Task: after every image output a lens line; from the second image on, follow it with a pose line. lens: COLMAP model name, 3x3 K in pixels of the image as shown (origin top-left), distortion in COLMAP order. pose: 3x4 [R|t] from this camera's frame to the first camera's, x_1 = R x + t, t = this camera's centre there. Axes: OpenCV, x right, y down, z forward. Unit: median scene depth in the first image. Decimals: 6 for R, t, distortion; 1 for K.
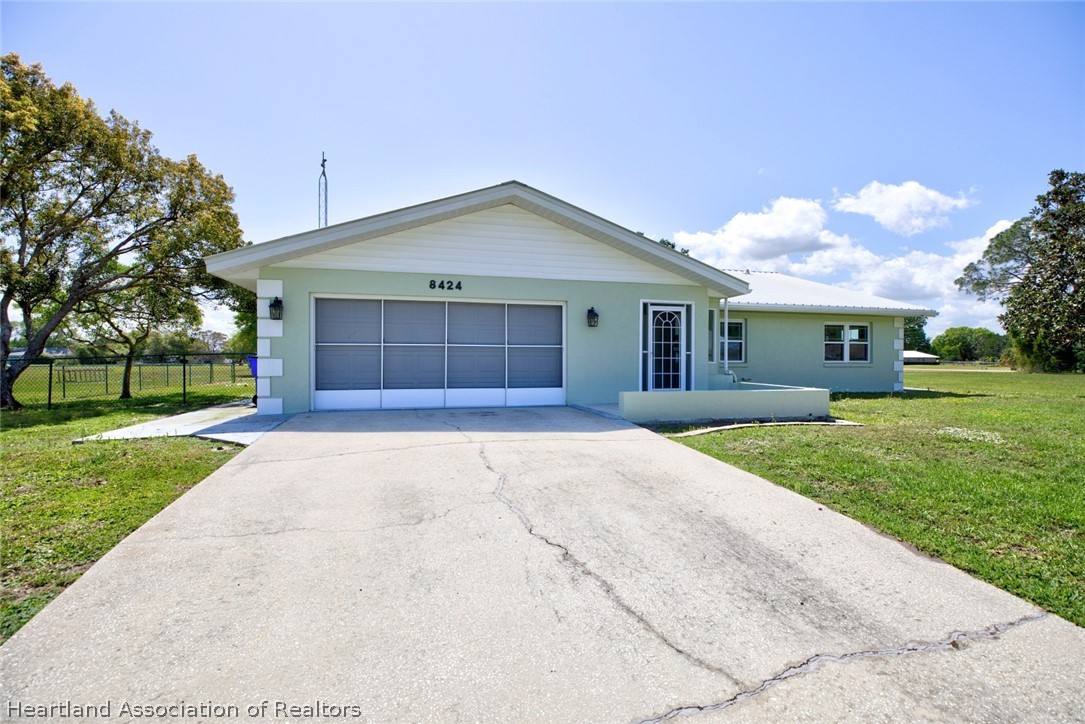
lens RADIAL K [[505.8, 0, 542.5], [0, 505.8, 362.0], [0, 0, 1]] dist [-0.001699, -0.000543]
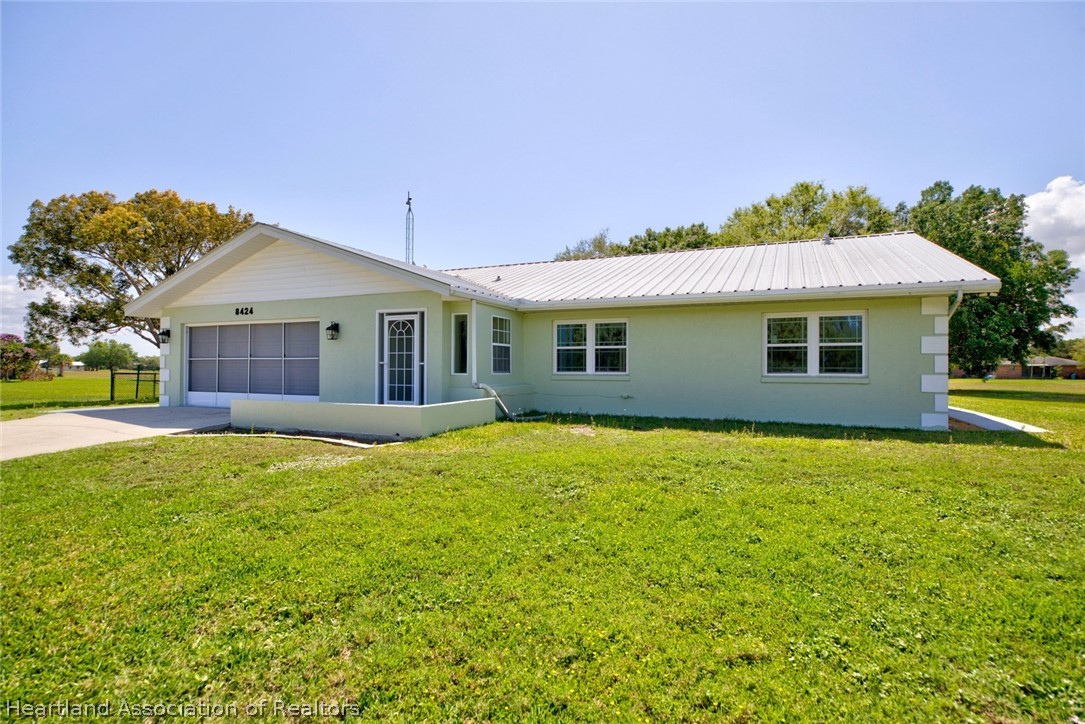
lens RADIAL K [[574.2, 0, 539.1], [0, 574.2, 361.0], [0, 0, 1]] dist [-0.004008, -0.000391]
pose [[0.765628, -0.008813, -0.643223, 1.158486], [-0.004871, 0.999798, -0.019497, -0.003452], [0.643265, 0.018060, 0.765431, 0.341470]]
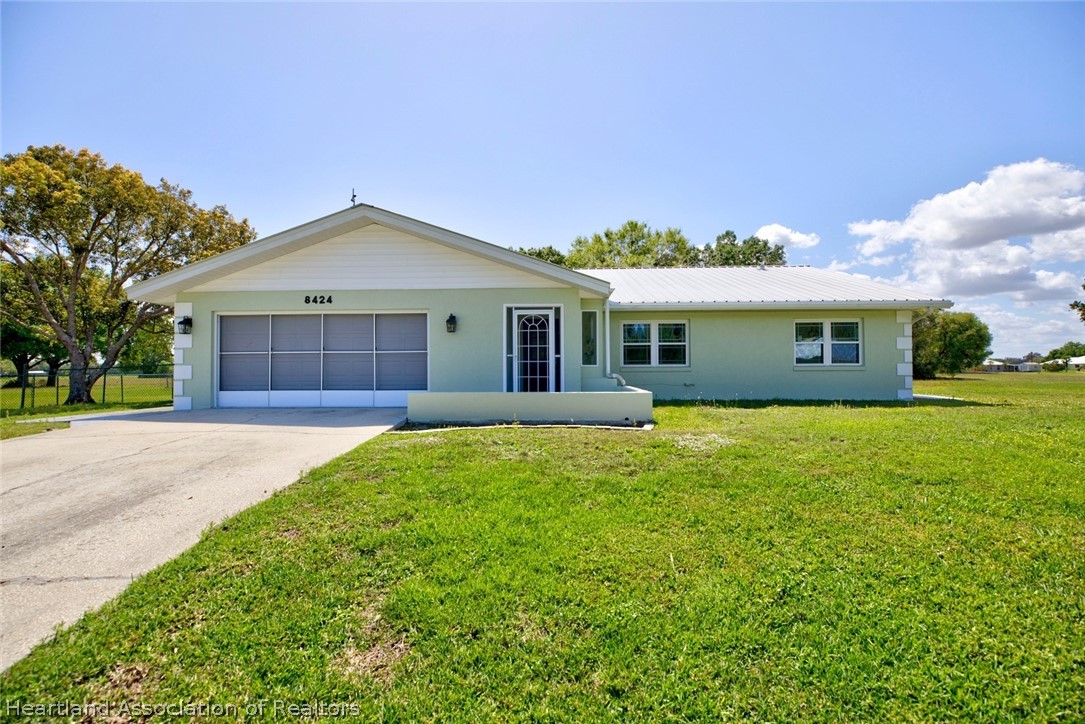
lens RADIAL K [[505.8, 0, 542.5], [0, 505.8, 362.0], [0, 0, 1]] dist [-0.001699, -0.000543]
pose [[0.956975, -0.012699, -0.289894, 0.559621], [0.006587, 0.999735, -0.022049, 0.015596], [0.290097, 0.019190, 0.956805, 0.049397]]
